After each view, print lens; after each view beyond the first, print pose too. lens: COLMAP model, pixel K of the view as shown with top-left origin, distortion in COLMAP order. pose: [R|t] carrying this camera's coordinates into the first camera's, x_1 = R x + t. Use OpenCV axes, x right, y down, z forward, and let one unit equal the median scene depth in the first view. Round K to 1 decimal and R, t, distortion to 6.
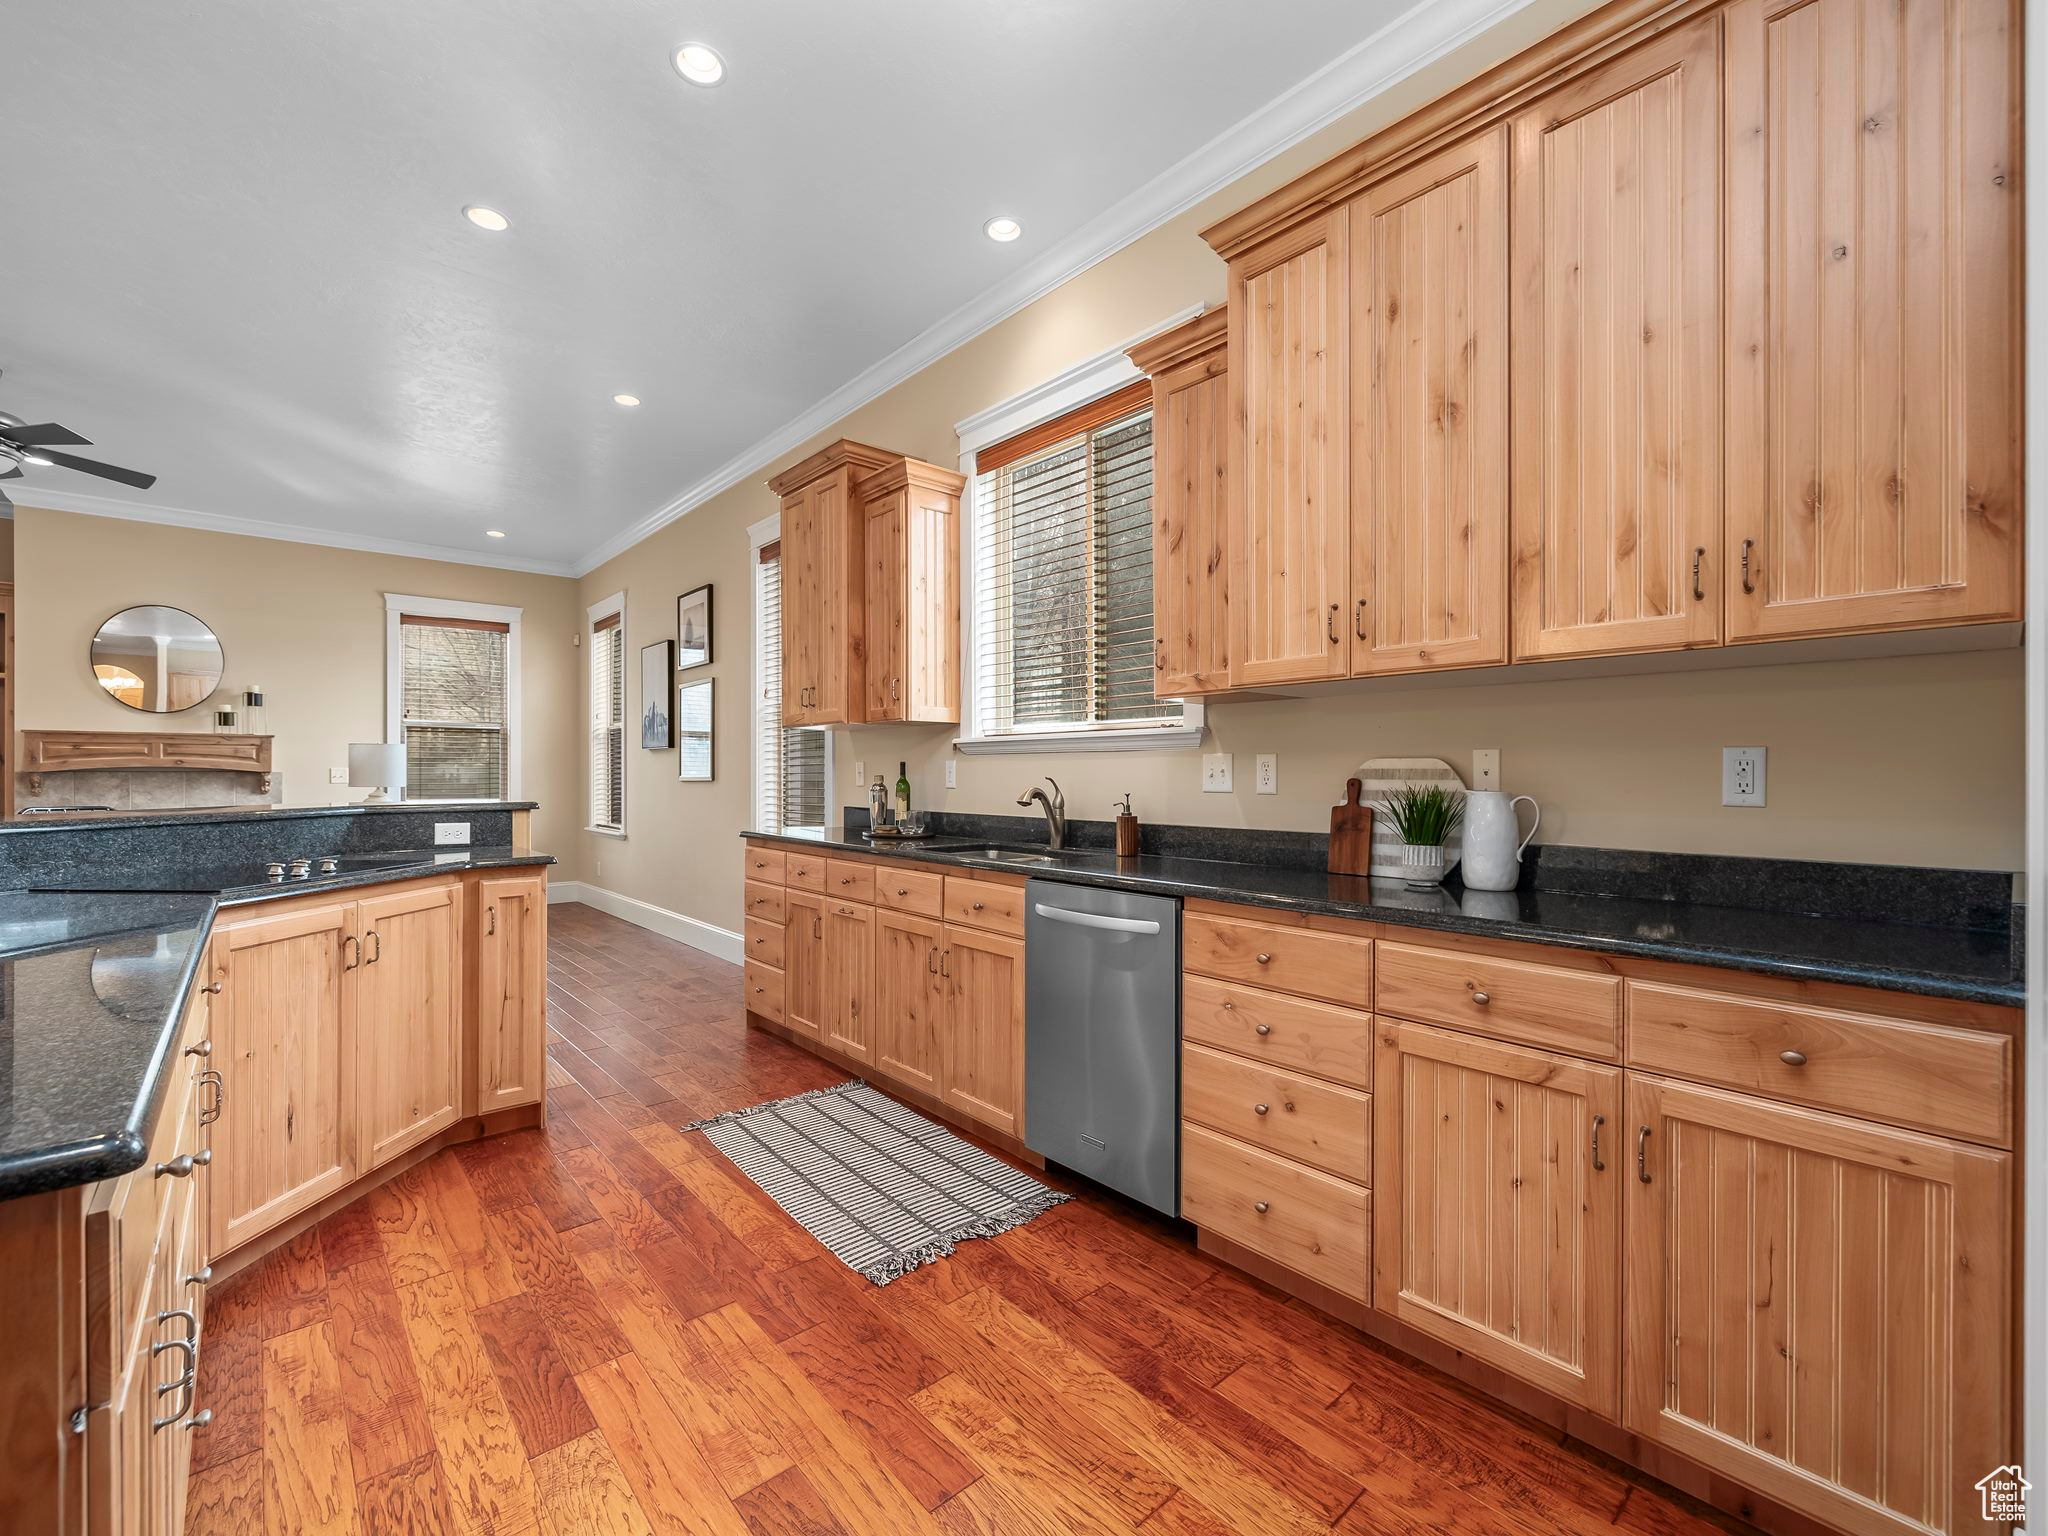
lens RADIAL K [[869.2, 0, 1009.6], [0, 869.2, 769.3], [0, 0, 1]] dist [-0.000170, 0.000258]
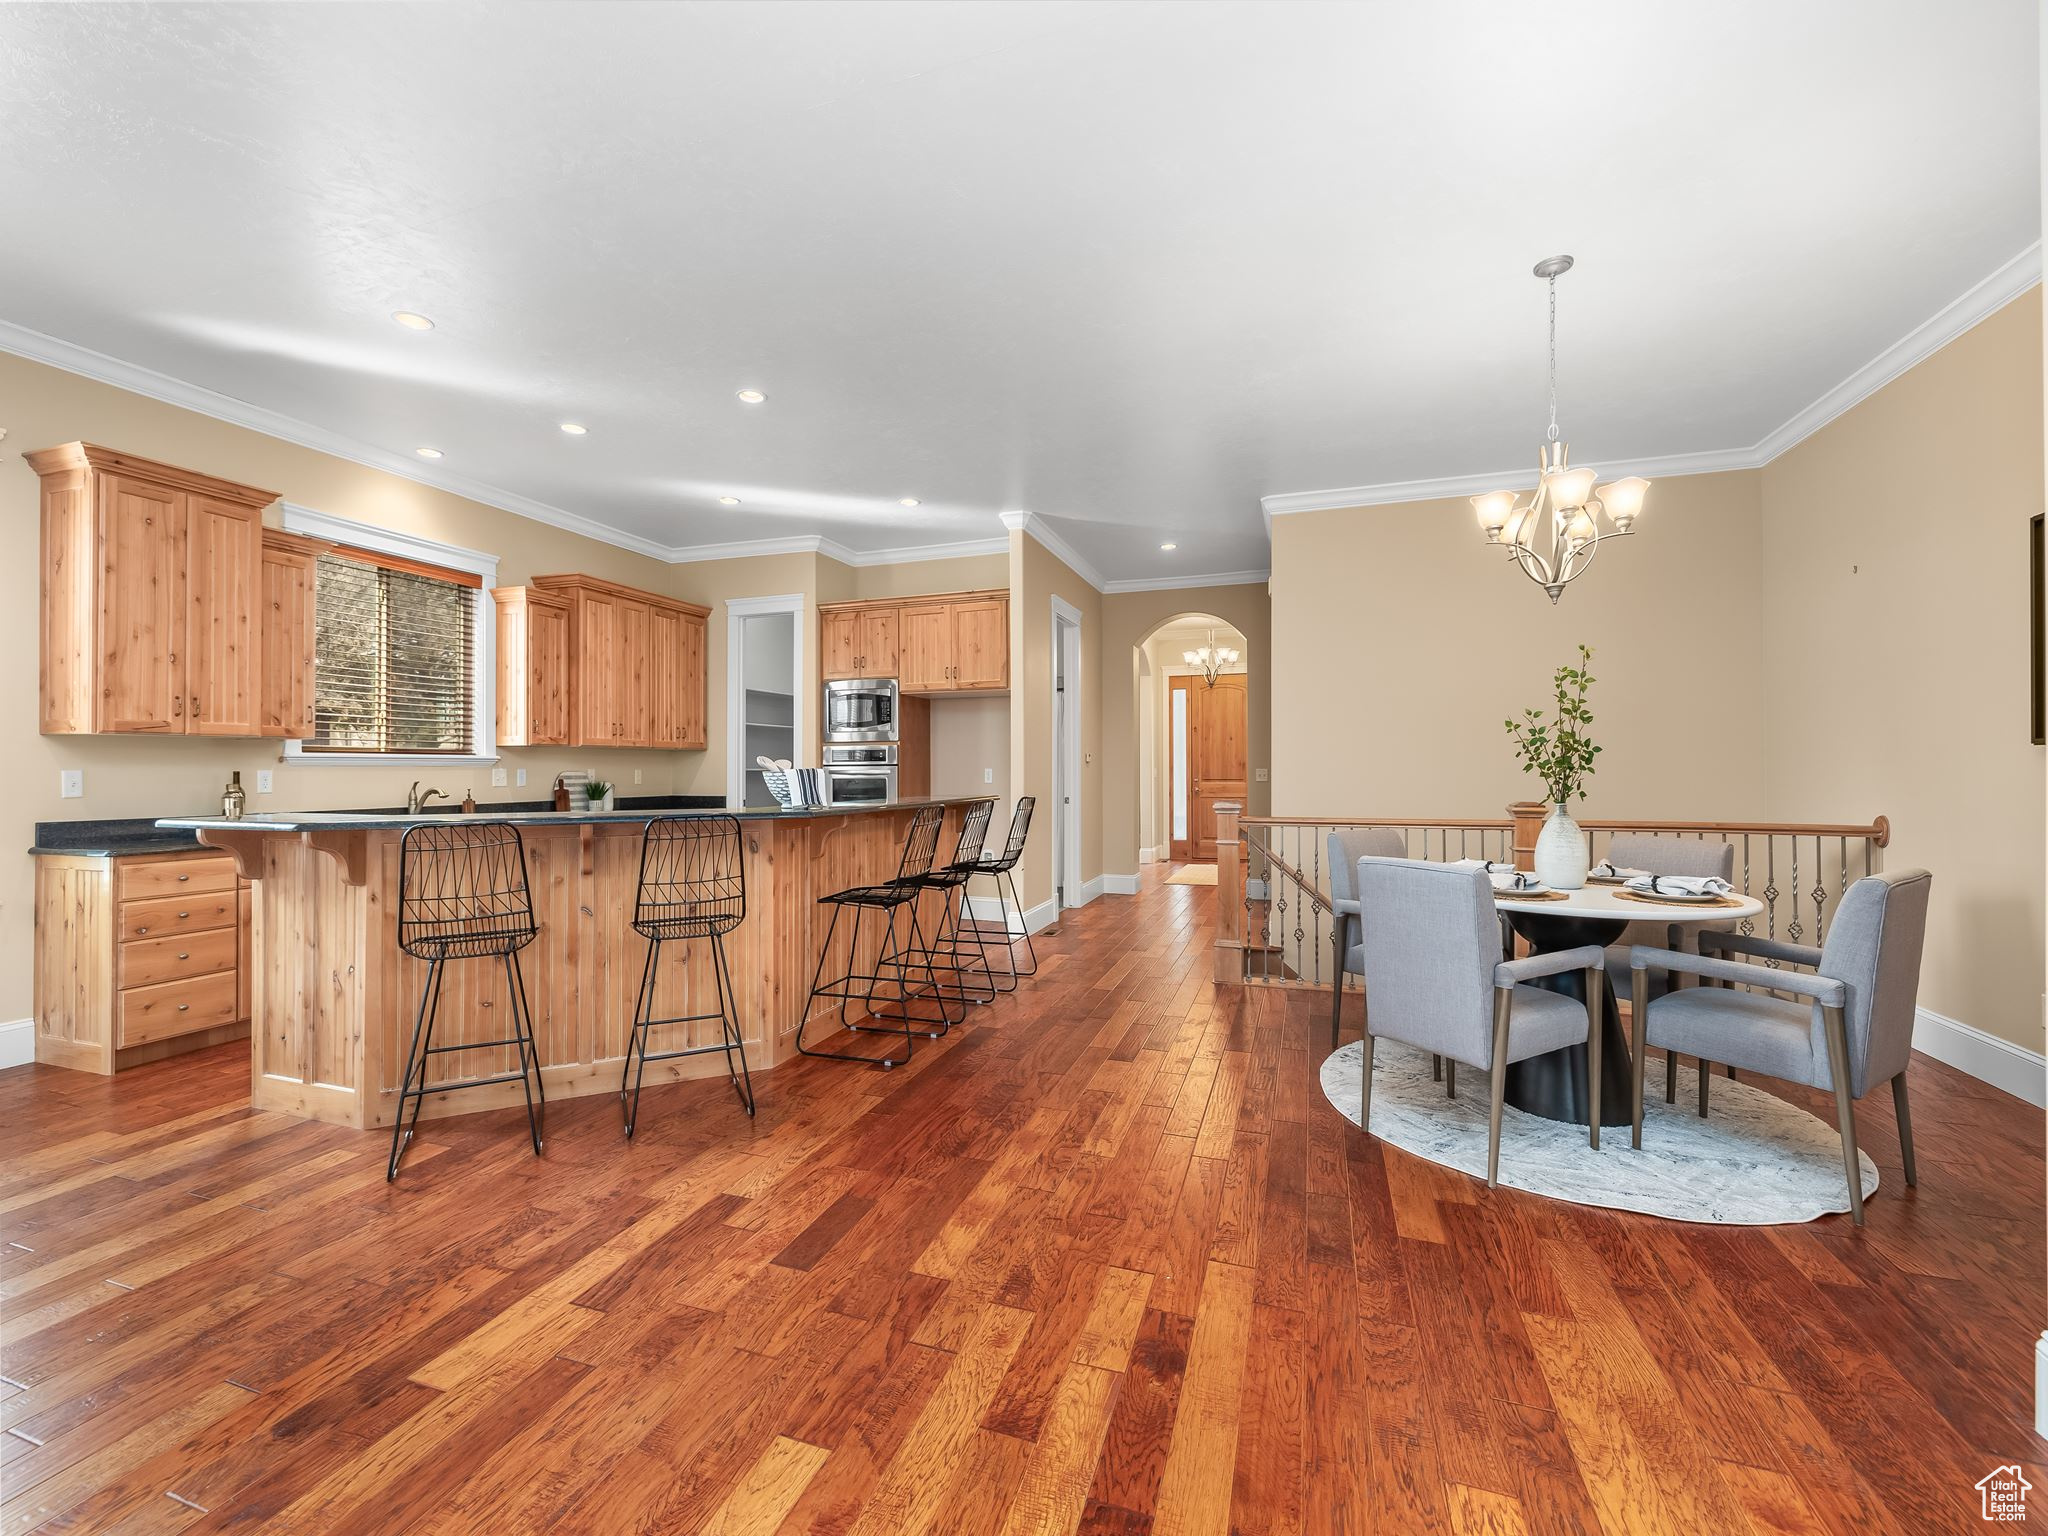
lens RADIAL K [[869.2, 0, 1018.1], [0, 869.2, 767.2], [0, 0, 1]] dist [-0.000170, 0.000258]
pose [[-0.501760, -0.000954, 0.865006, -2.933188], [-0.006291, 0.999977, -0.002546, -0.031379], [-0.864984, -0.006719, -0.501755, 1.252585]]
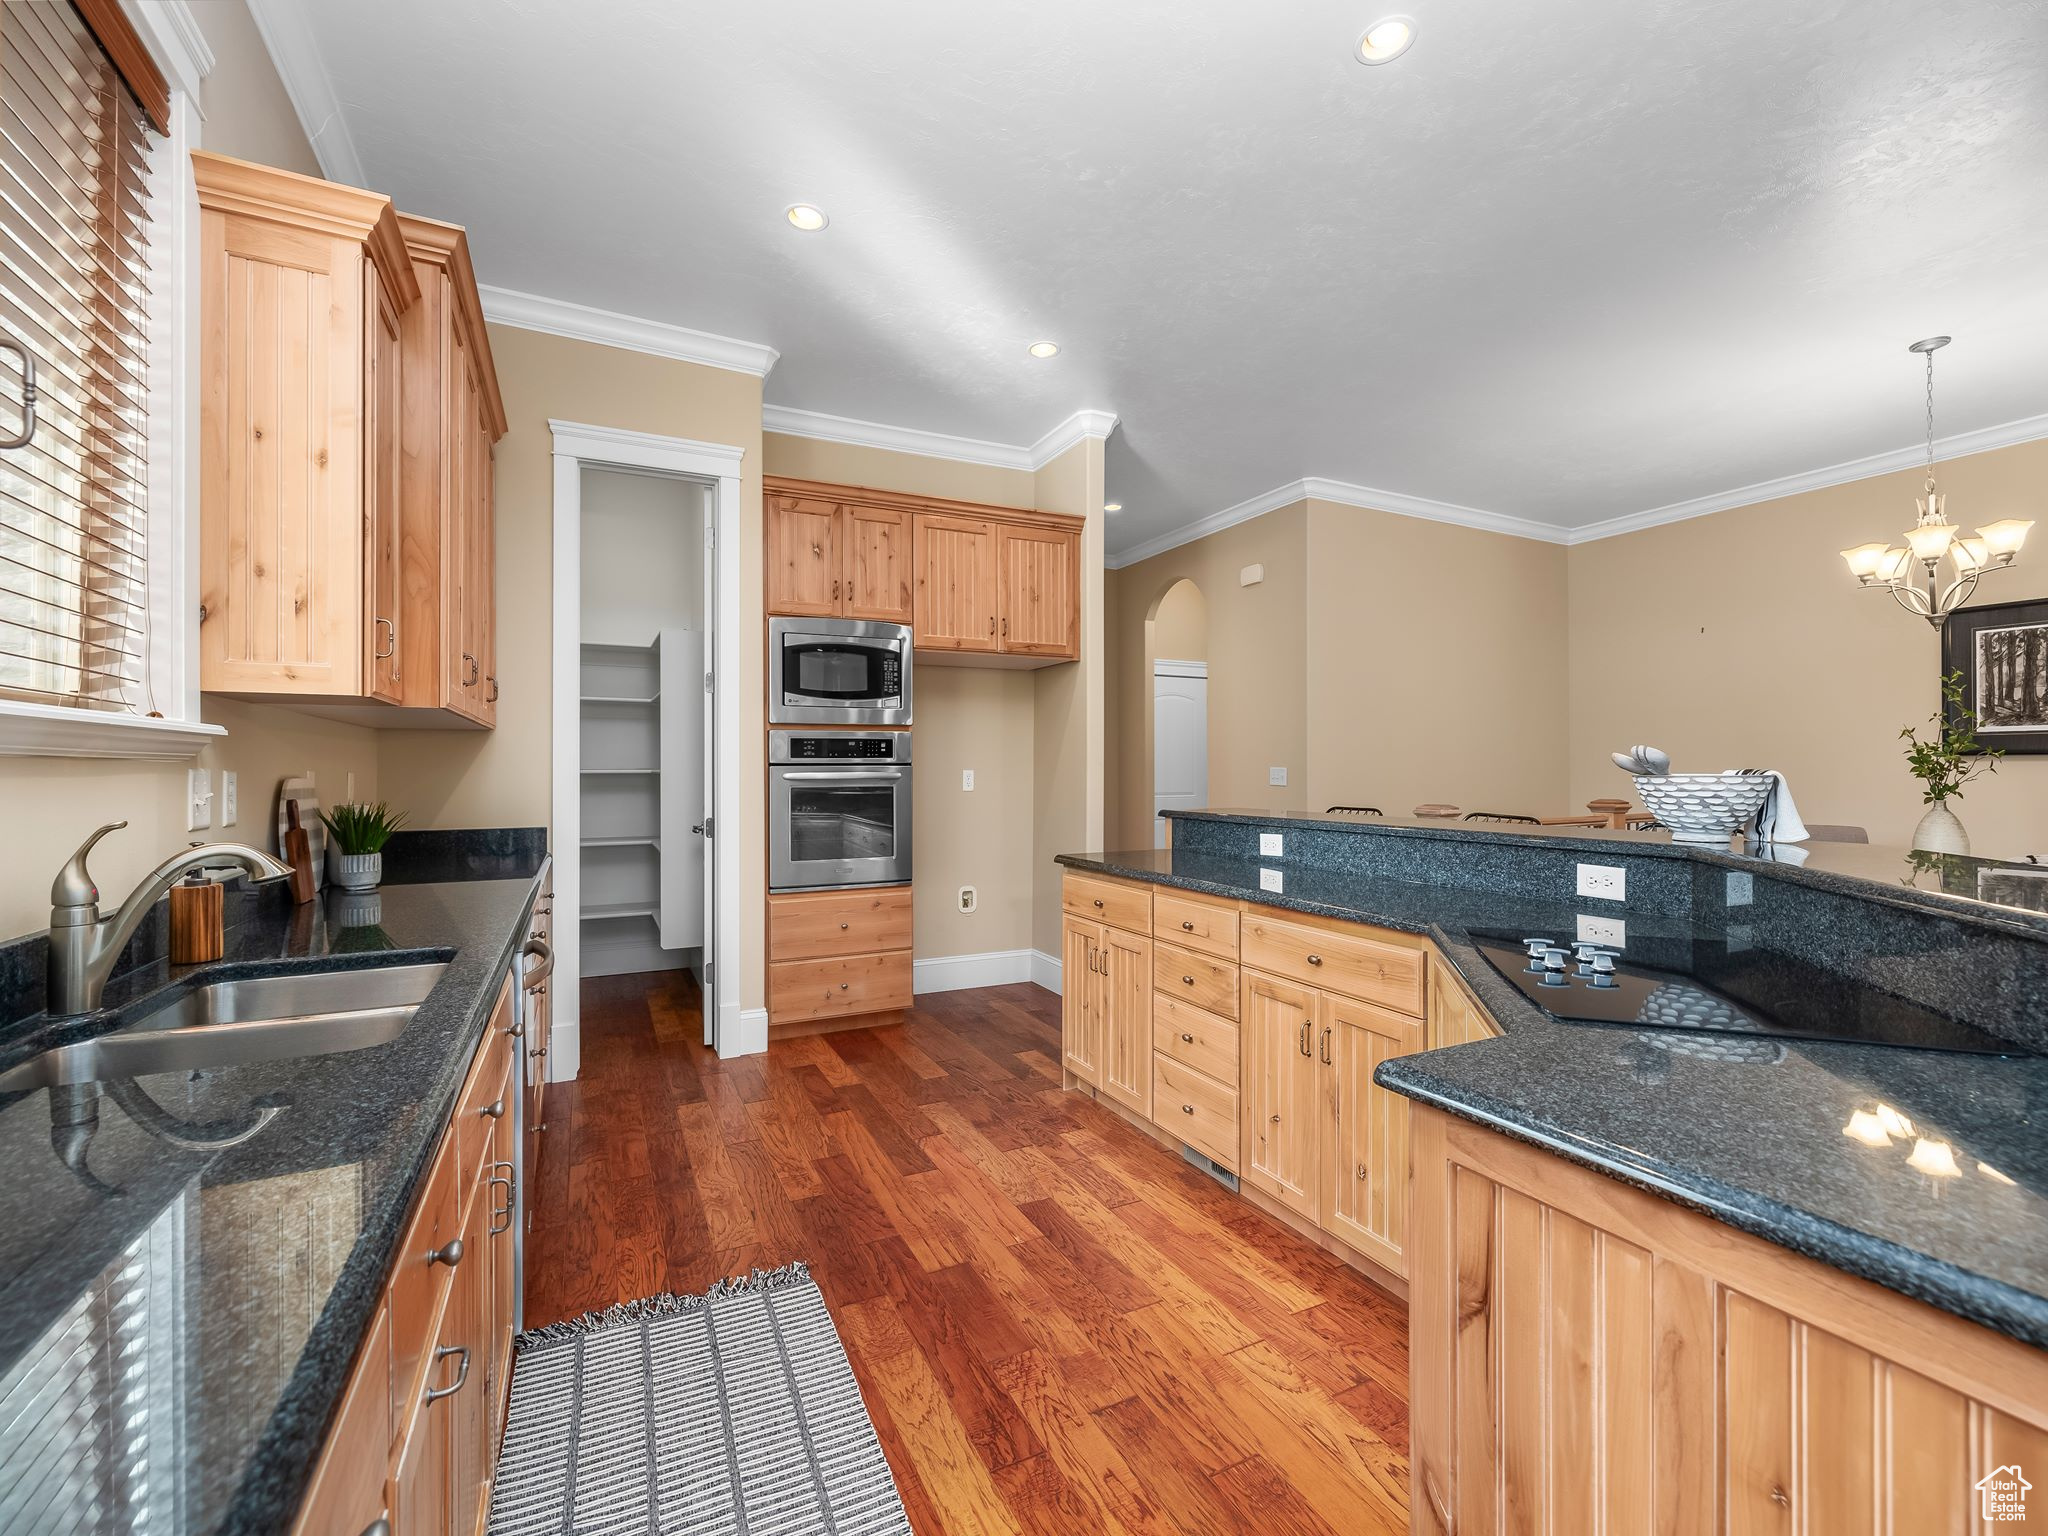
lens RADIAL K [[869.2, 0, 1020.6], [0, 869.2, 772.4], [0, 0, 1]] dist [-0.000170, 0.000258]
pose [[-0.969462, -0.001932, 0.245234, -0.653501], [-0.002941, 0.999989, -0.003750, -0.018108], [-0.245224, -0.004357, -0.969457, 1.909503]]
